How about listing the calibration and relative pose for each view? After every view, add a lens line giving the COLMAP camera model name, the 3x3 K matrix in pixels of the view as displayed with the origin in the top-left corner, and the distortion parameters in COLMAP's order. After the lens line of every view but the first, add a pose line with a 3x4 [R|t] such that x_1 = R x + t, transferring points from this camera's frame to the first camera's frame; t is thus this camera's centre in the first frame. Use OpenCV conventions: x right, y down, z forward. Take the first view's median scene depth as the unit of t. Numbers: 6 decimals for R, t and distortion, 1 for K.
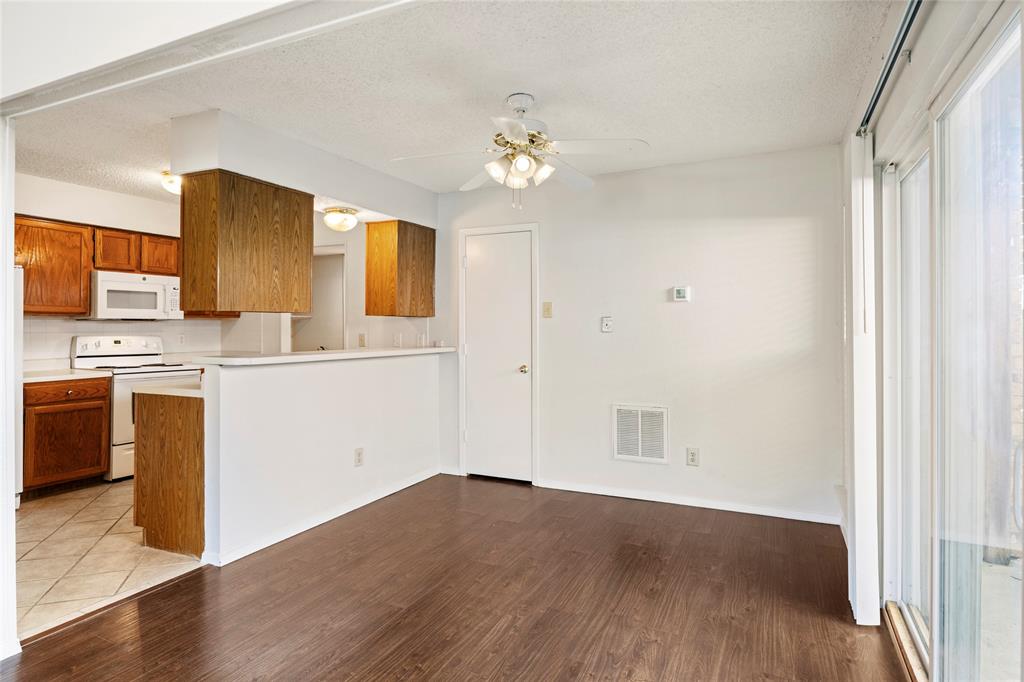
lens RADIAL K [[555.7, 0, 517.0], [0, 555.7, 323.1], [0, 0, 1]] dist [0.000600, -0.001089]
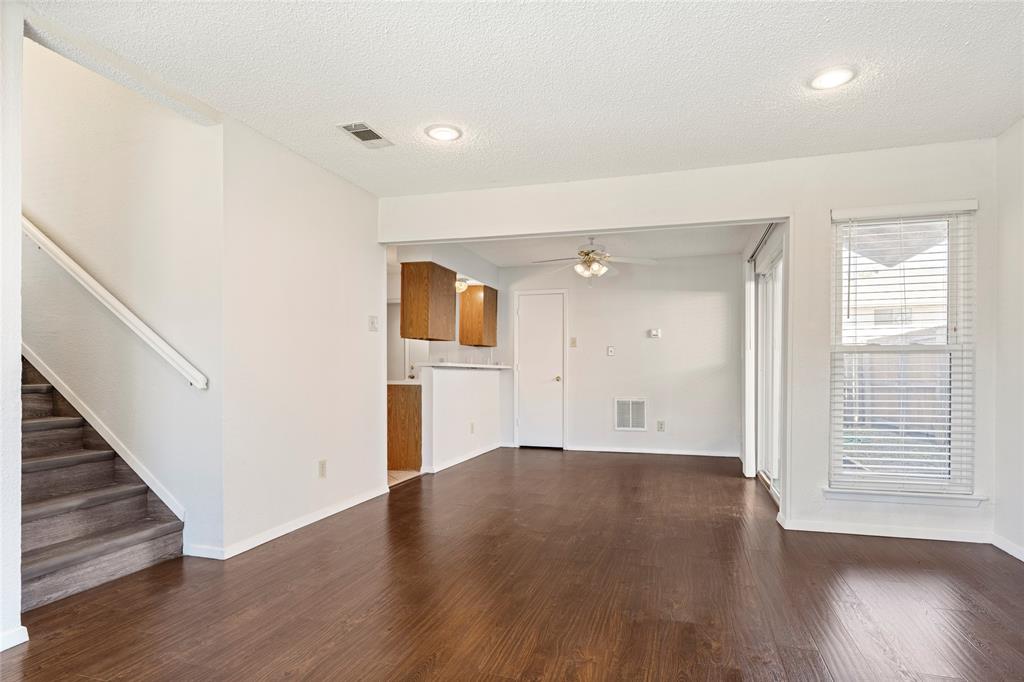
lens RADIAL K [[582.2, 0, 505.4], [0, 582.2, 372.7], [0, 0, 1]] dist [-0.000398, -0.001719]
pose [[0.989509, 0.003856, 0.144421, -0.427389], [-0.004973, 0.999960, 0.007376, 0.059285], [-0.144387, -0.008017, 0.989489, -0.730511]]
